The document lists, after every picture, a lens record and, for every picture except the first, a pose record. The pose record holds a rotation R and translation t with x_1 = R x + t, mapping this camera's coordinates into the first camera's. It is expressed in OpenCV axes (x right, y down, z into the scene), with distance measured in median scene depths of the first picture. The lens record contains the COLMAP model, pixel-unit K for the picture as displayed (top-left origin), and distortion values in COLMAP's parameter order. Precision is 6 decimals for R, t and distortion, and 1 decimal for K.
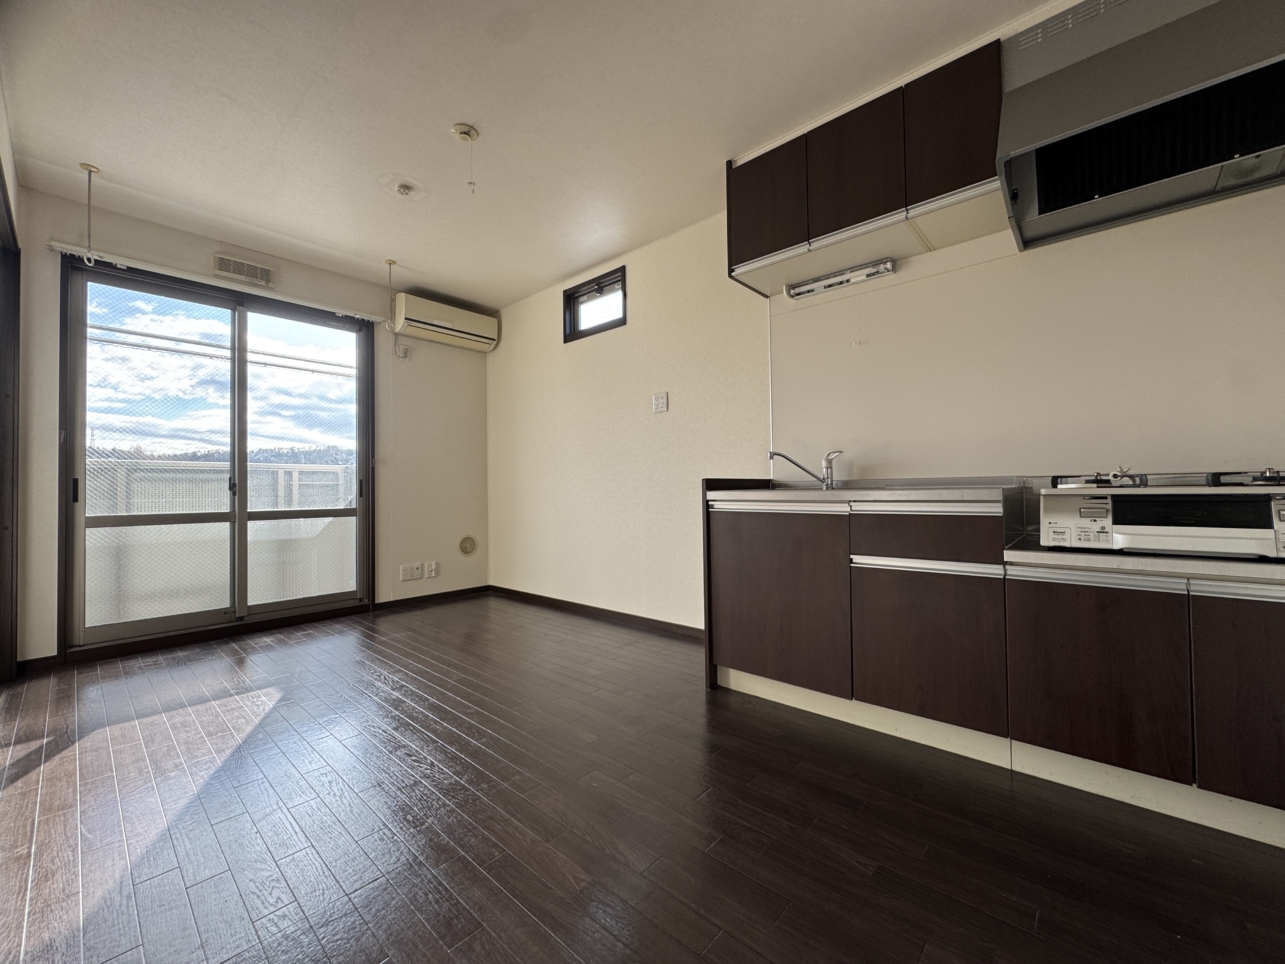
lens RADIAL K [[511.4, 0, 646.8], [0, 511.4, 482.2], [0, 0, 1]] dist [0.000270, -0.000394]
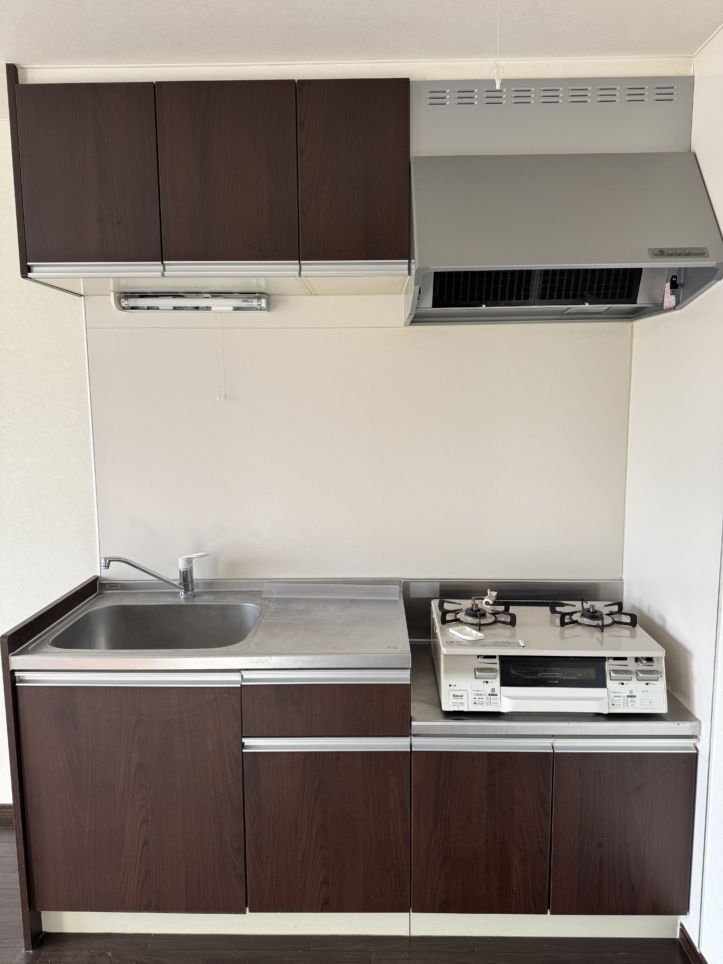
lens RADIAL K [[685.9, 0, 363.4], [0, 685.9, 480.1], [0, 0, 1]] dist [0.009233, -0.010069]
pose [[0.765446, -0.073753, 0.639259, -0.088771], [-0.011262, 0.991723, 0.127901, -0.392078], [-0.643401, -0.105101, 0.758280, 0.170698]]
